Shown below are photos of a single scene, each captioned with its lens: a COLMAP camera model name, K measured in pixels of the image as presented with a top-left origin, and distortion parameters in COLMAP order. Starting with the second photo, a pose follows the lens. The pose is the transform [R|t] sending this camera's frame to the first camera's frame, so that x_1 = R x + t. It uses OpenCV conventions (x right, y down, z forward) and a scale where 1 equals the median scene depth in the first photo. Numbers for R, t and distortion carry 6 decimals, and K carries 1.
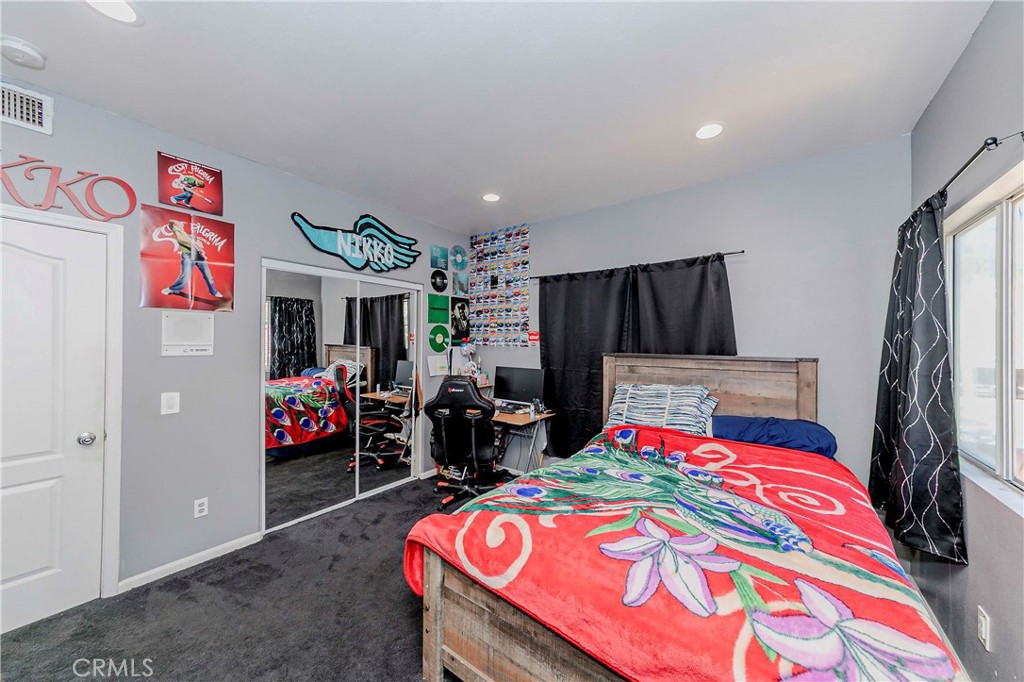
lens RADIAL K [[363.5, 0, 511.3], [0, 363.5, 340.9], [0, 0, 1]] dist [-0.000790, 0.001732]
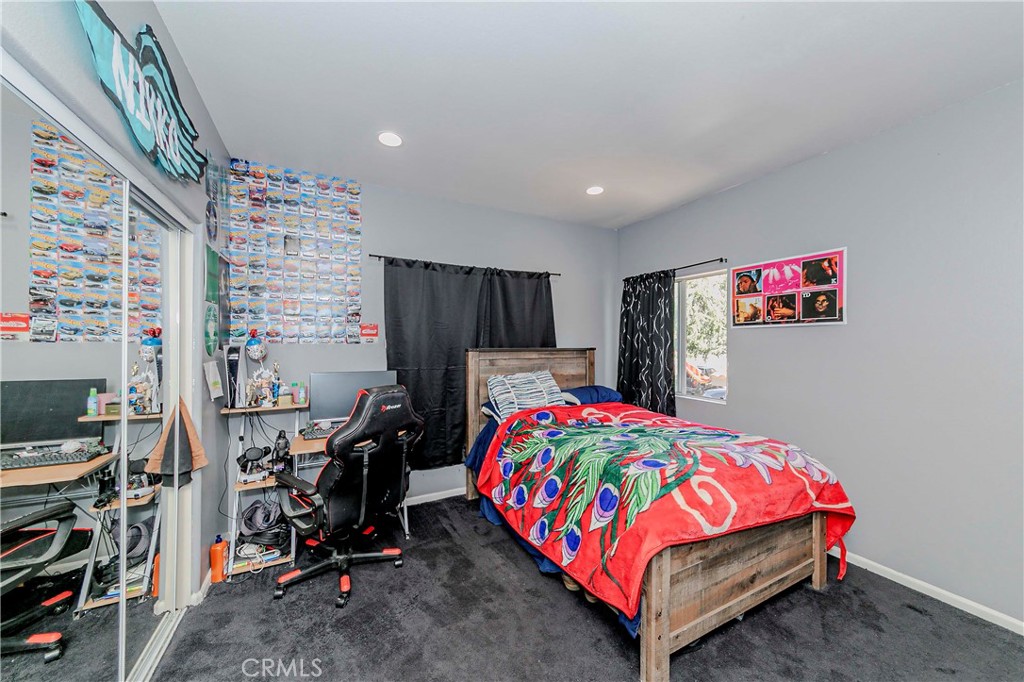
lens RADIAL K [[363.5, 0, 511.8], [0, 363.5, 341.8], [0, 0, 1]] dist [-0.000790, 0.001732]
pose [[0.435631, -0.005995, 0.900105, -0.646688], [-0.004923, 0.999947, 0.009043, 0.005407], [-0.900112, -0.008371, 0.435578, 0.481444]]
